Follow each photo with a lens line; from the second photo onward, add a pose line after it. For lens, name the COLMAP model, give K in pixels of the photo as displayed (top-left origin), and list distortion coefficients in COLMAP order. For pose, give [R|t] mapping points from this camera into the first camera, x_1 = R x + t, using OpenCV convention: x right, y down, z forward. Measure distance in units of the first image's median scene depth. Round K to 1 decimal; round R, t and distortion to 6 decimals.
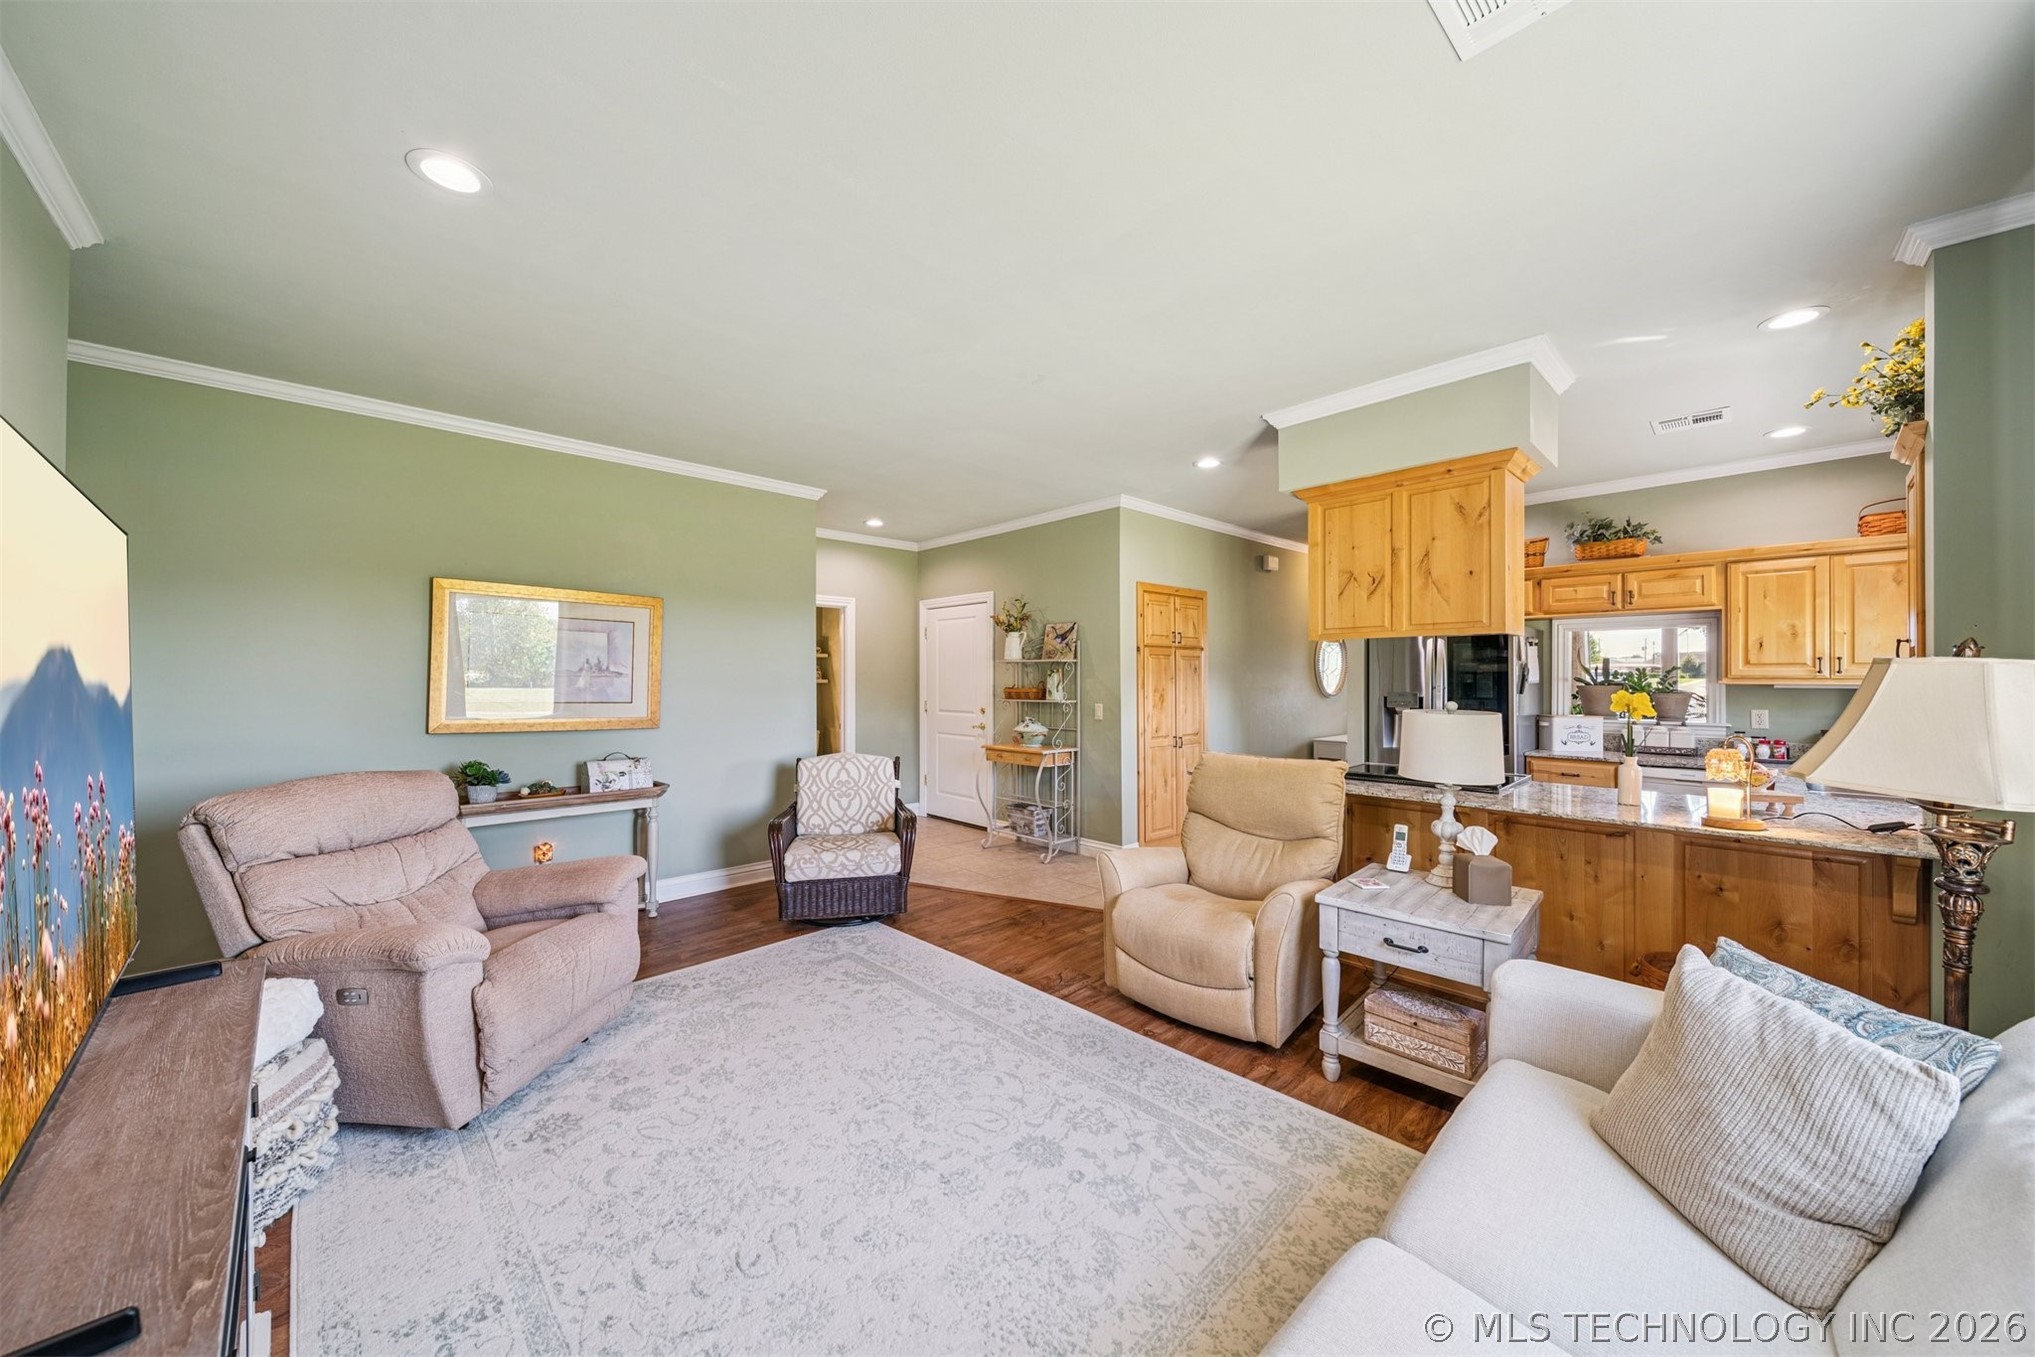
lens RADIAL K [[714.3, 0, 997.4], [0, 714.3, 665.3], [0, 0, 1]] dist [0.000854, -0.001185]
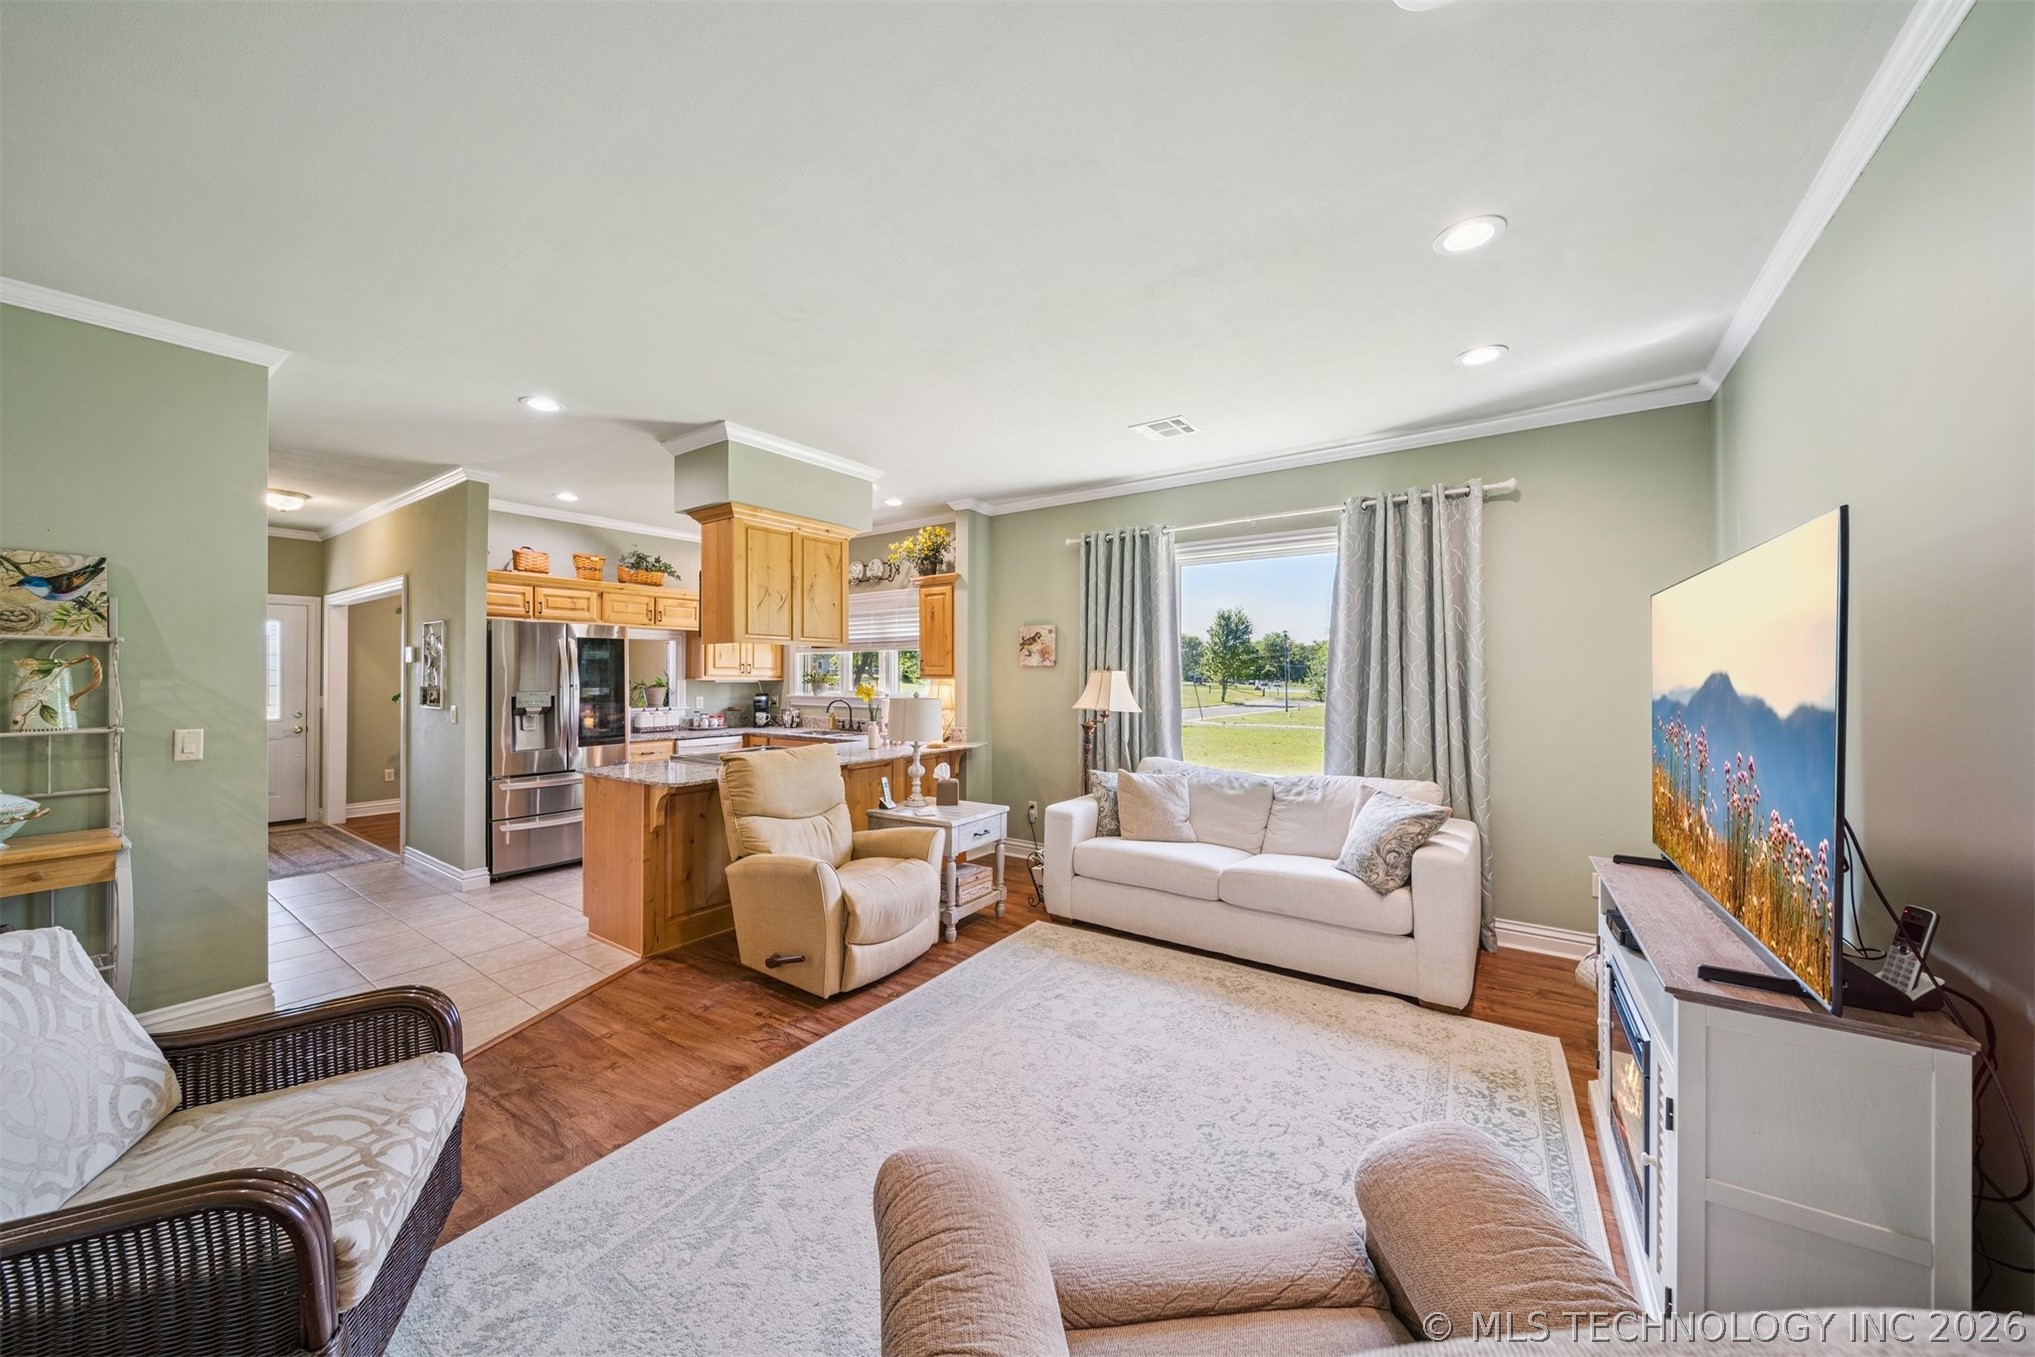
lens RADIAL K [[714.3, 0, 995.8], [0, 714.3, 669.9], [0, 0, 1]] dist [0.000854, -0.001185]
pose [[-0.201807, 0.005717, 0.979409, -0.469558], [-0.021219, 0.999723, -0.010208, 0.005210], [-0.979195, -0.022842, -0.201630, 0.548121]]
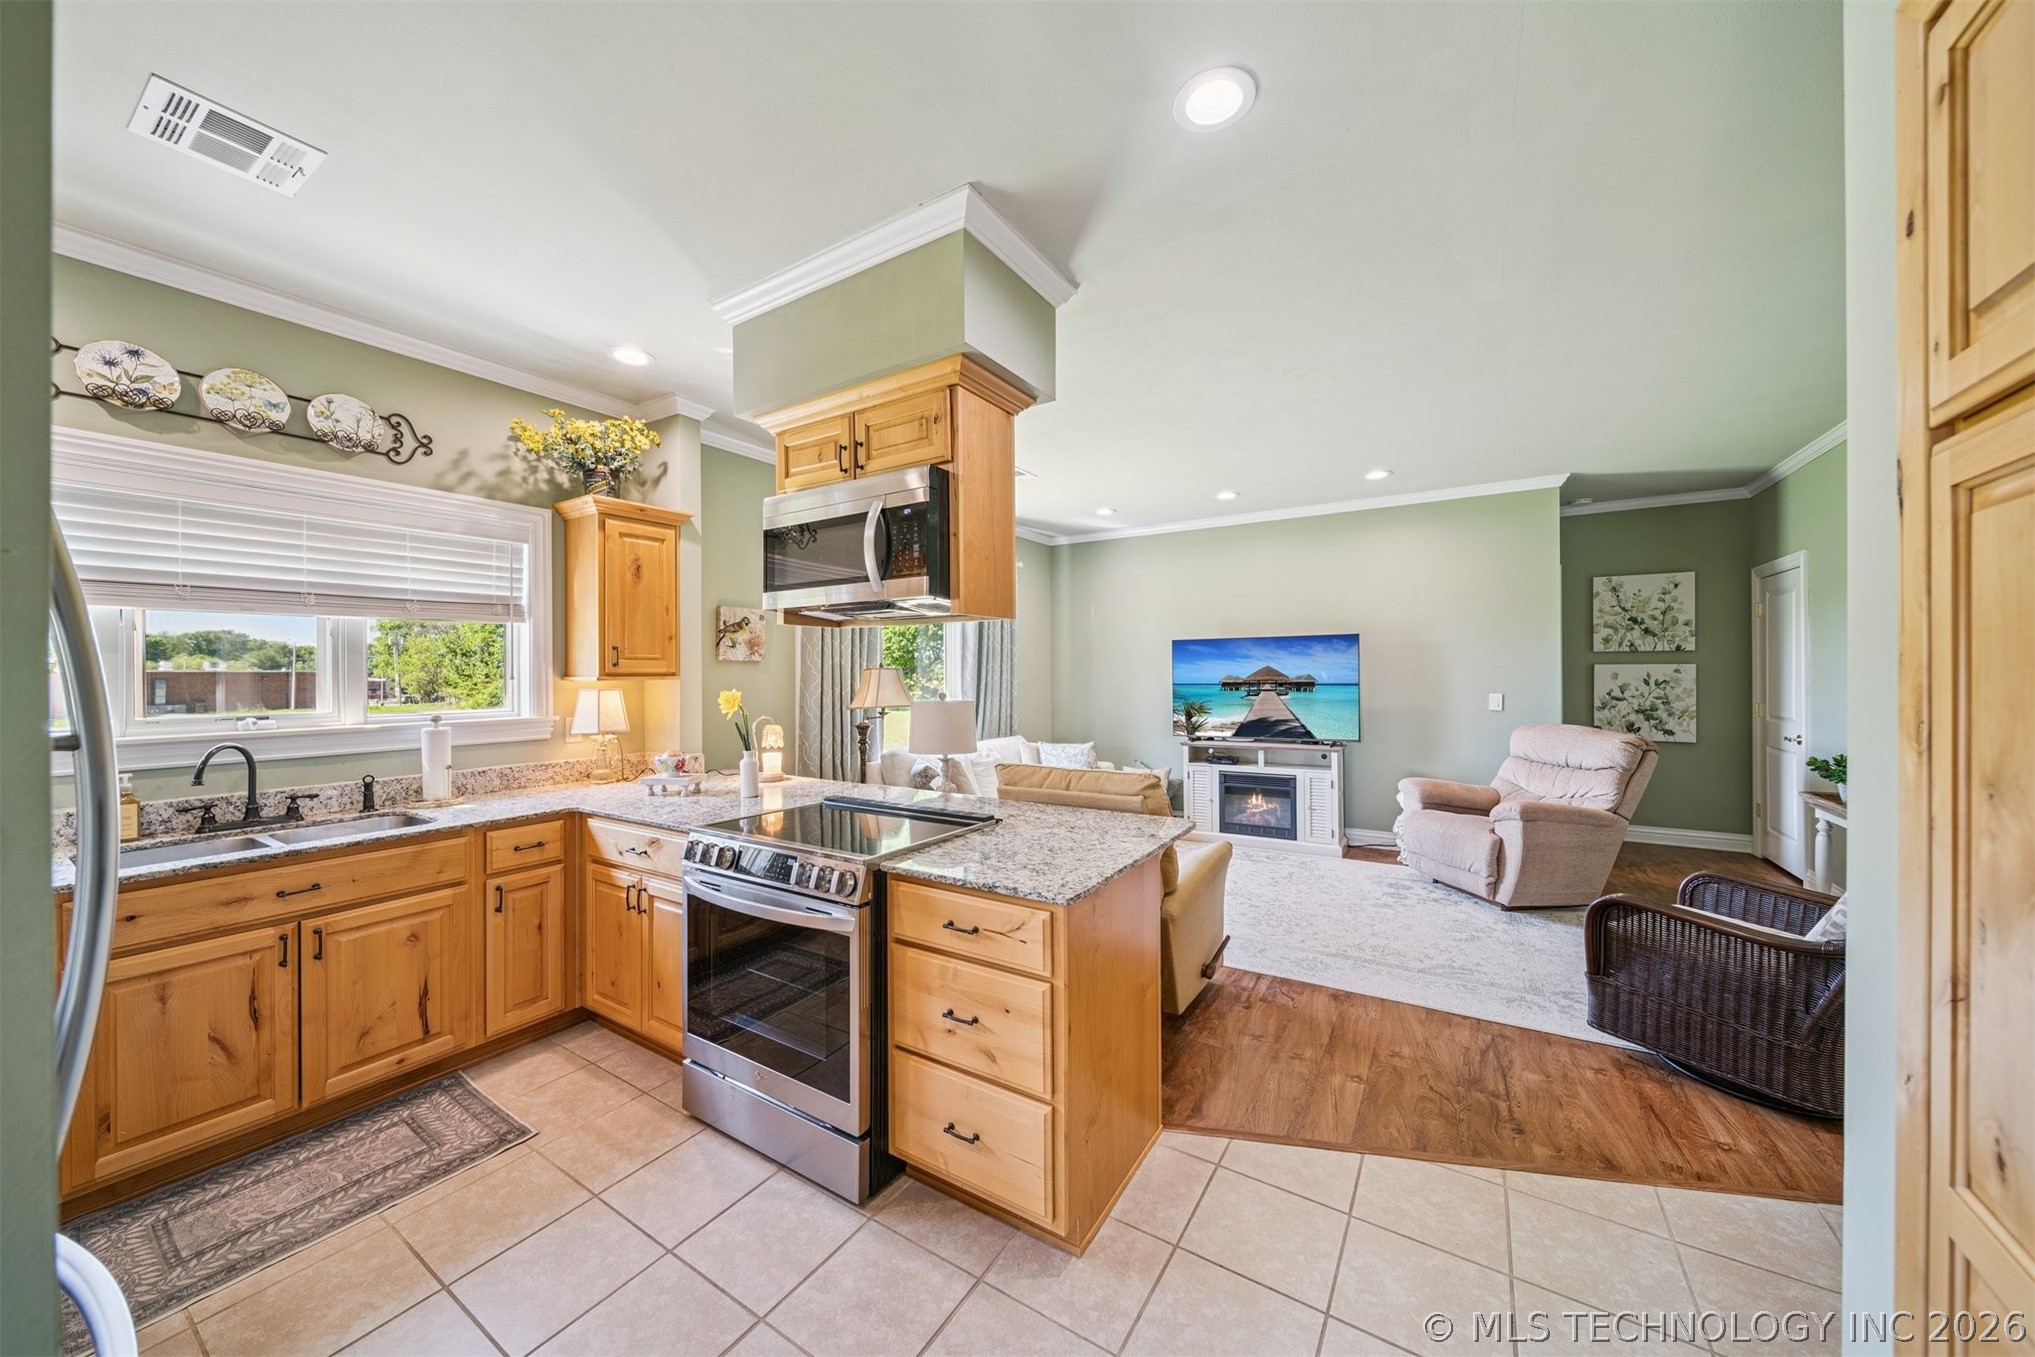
lens RADIAL K [[714.3, 0, 1008.6], [0, 714.3, 669.6], [0, 0, 1]] dist [0.000854, -0.001185]
pose [[-0.966647, 0.004156, -0.256077, 0.405571], [0.010659, 0.999655, -0.024014, 0.018479], [0.255889, -0.025942, -0.966358, 1.090239]]
